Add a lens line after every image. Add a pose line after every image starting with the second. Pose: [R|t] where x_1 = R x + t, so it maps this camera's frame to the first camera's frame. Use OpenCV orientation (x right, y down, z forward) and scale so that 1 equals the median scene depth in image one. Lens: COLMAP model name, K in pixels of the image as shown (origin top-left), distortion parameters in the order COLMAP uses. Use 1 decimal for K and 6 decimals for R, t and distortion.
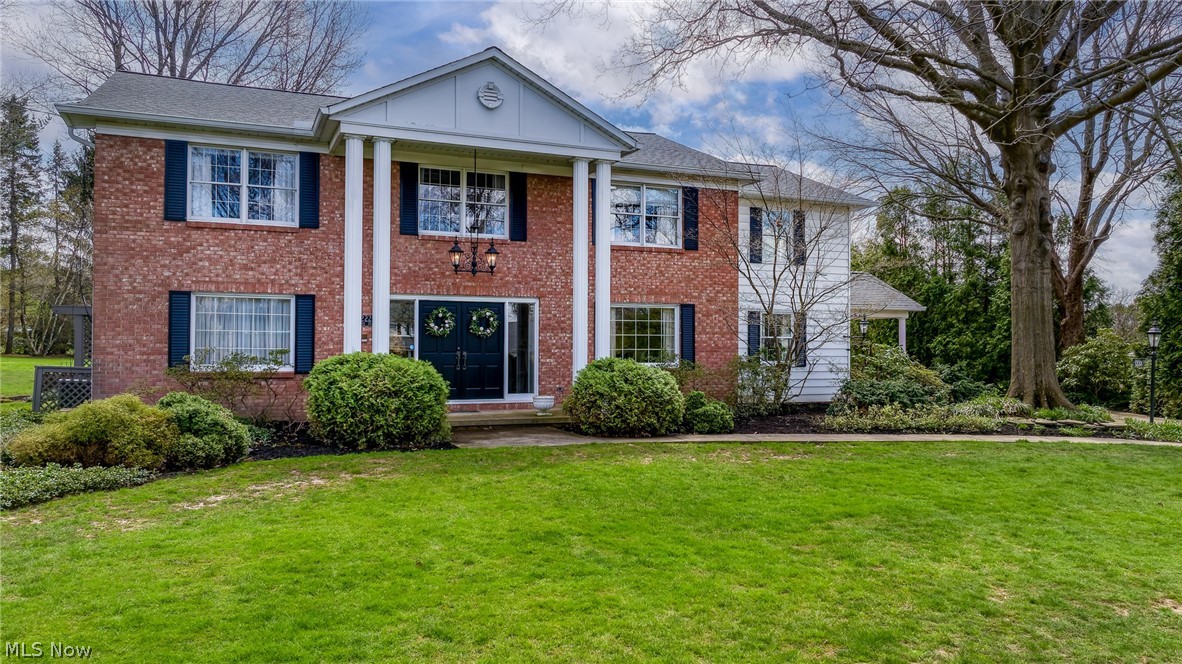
lens RADIAL K [[855.8, 0, 588.4], [0, 855.8, 332.8], [0, 0, 1]] dist [0.027099, 0.000897]
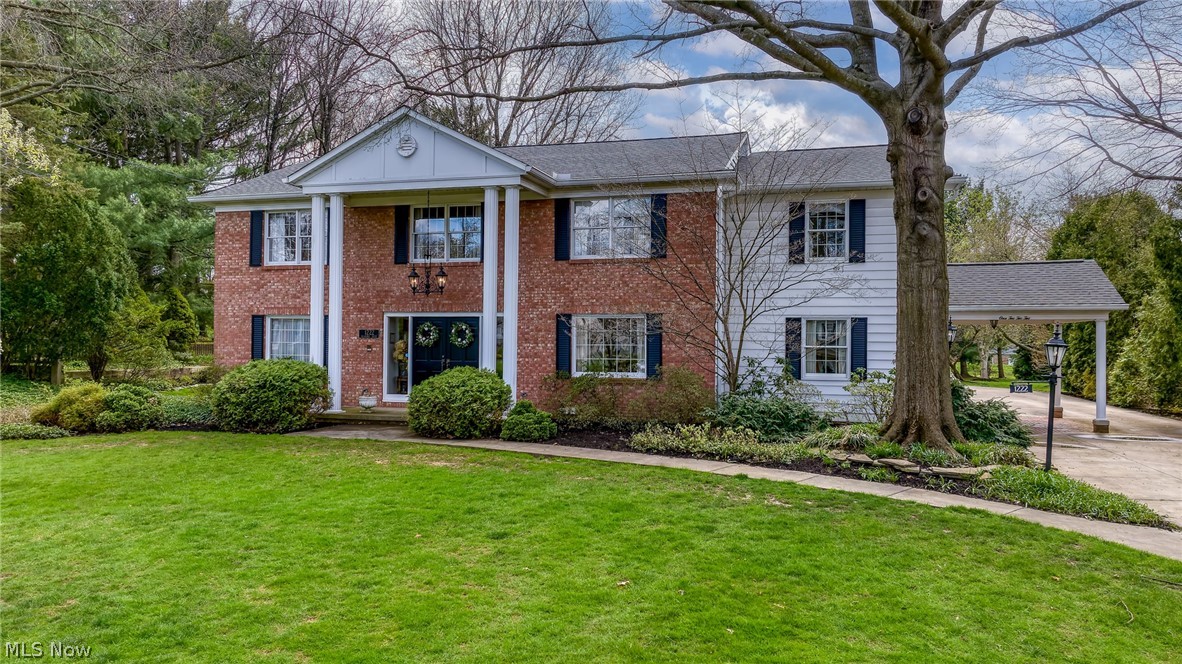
lens RADIAL K [[855.8, 0, 587.5], [0, 855.8, 336.5], [0, 0, 1]] dist [0.027099, 0.000897]
pose [[0.770005, -0.004715, -0.638020, 0.792793], [0.005032, 0.999986, -0.001317, -0.007332], [0.638018, -0.002196, 0.770019, 0.226938]]
